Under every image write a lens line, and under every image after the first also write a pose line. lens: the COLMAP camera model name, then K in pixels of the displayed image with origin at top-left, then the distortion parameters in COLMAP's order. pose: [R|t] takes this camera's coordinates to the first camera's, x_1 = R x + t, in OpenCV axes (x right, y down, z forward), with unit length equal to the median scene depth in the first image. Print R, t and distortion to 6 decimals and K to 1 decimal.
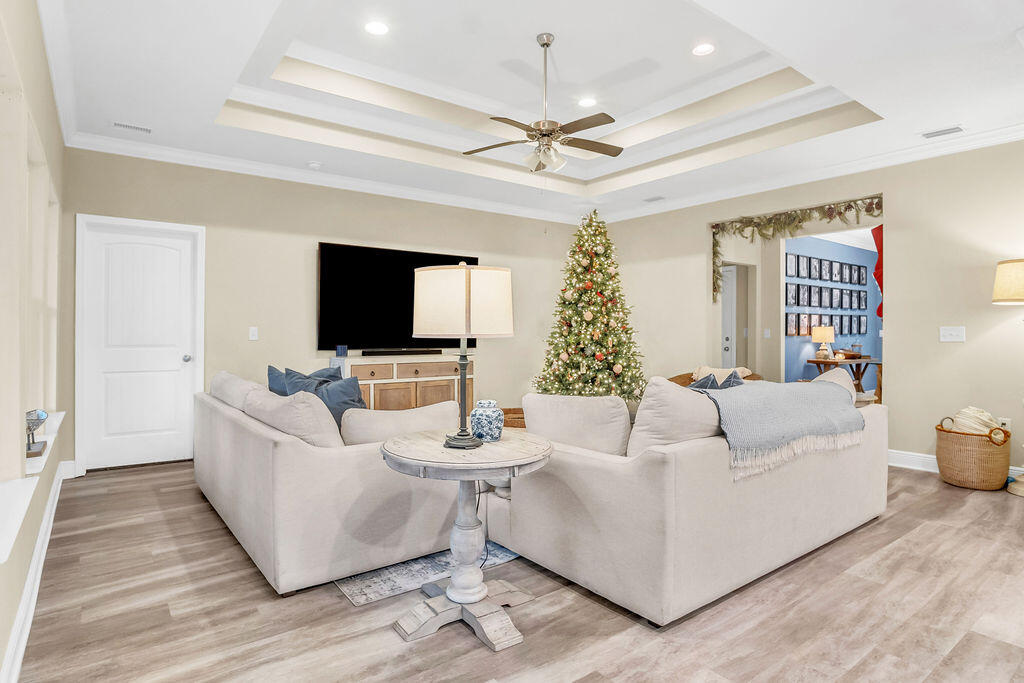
lens RADIAL K [[560.2, 0, 500.0], [0, 560.2, 333.0], [0, 0, 1]] dist [-0.030088, 0.002874]
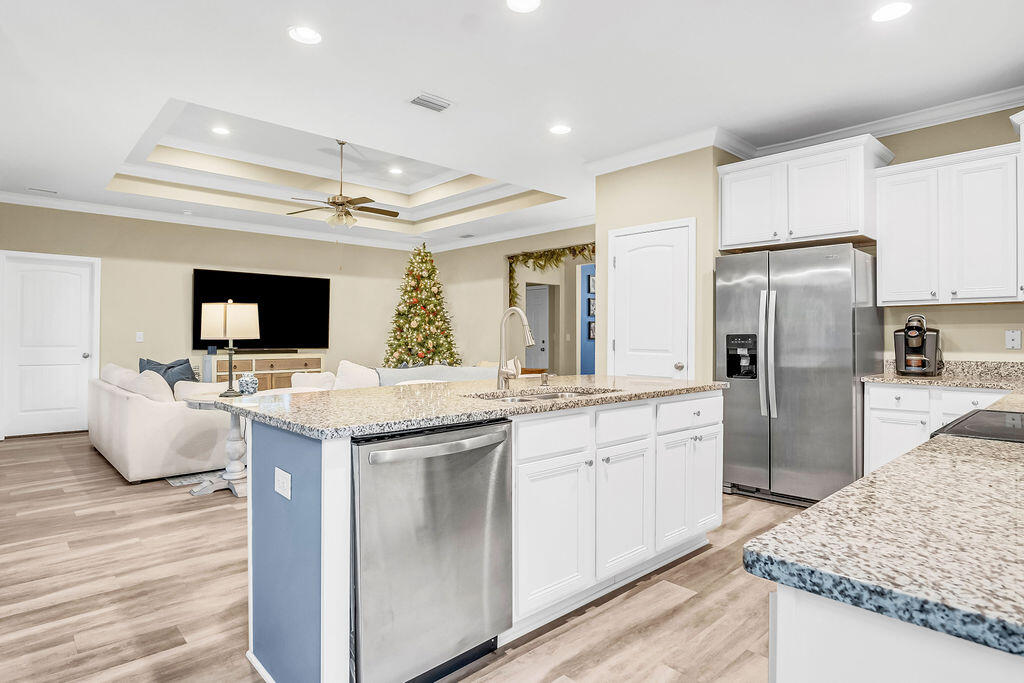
lens RADIAL K [[560.6, 0, 503.7], [0, 560.6, 329.9], [0, 0, 1]] dist [-0.020882, 0.000338]
pose [[0.993761, 0.002489, 0.111501, 0.256881], [-0.001057, 0.999916, -0.012906, -0.000196], [-0.111524, 0.012708, 0.993681, -0.393524]]
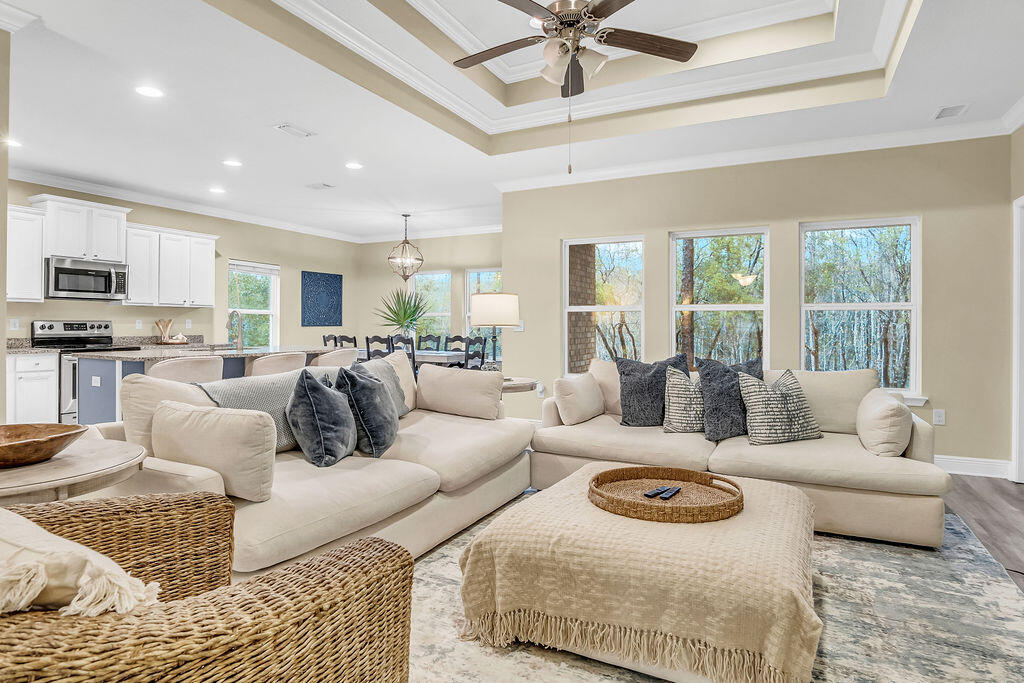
lens RADIAL K [[560.6, 0, 503.7], [0, 560.6, 329.9], [0, 0, 1]] dist [-0.020882, 0.000338]
pose [[-0.901593, -0.003719, -0.432570, 0.301717], [-0.007598, 0.999945, 0.007239, -0.001604], [0.432519, 0.009813, -0.901571, 1.150650]]
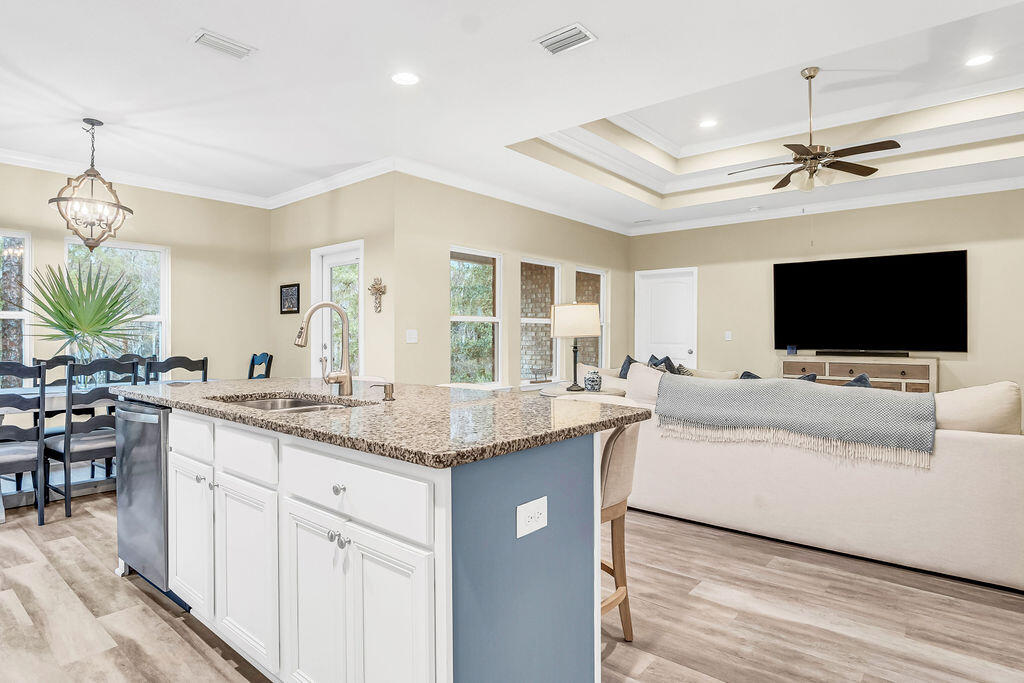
lens RADIAL K [[560.6, 0, 503.7], [0, 560.6, 329.9], [0, 0, 1]] dist [-0.020882, 0.000338]
pose [[0.230503, -0.011806, -0.973000, 0.752211], [0.001026, 0.999929, -0.011889, 0.001169], [0.973071, 0.001742, 0.230499, 0.109814]]
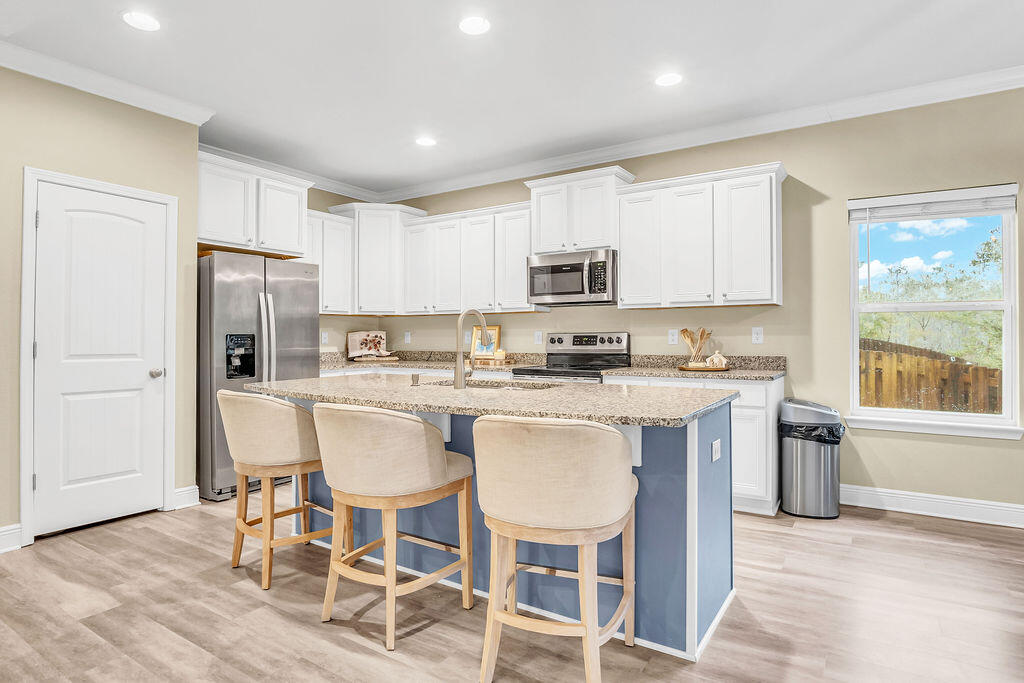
lens RADIAL K [[560.6, 0, 503.7], [0, 560.6, 329.9], [0, 0, 1]] dist [-0.020882, 0.000338]
pose [[-0.341061, 0.007280, 0.940013, -0.164071], [0.002864, 0.999973, -0.006705, -0.003900], [-0.940037, 0.000406, -0.341073, 0.224350]]
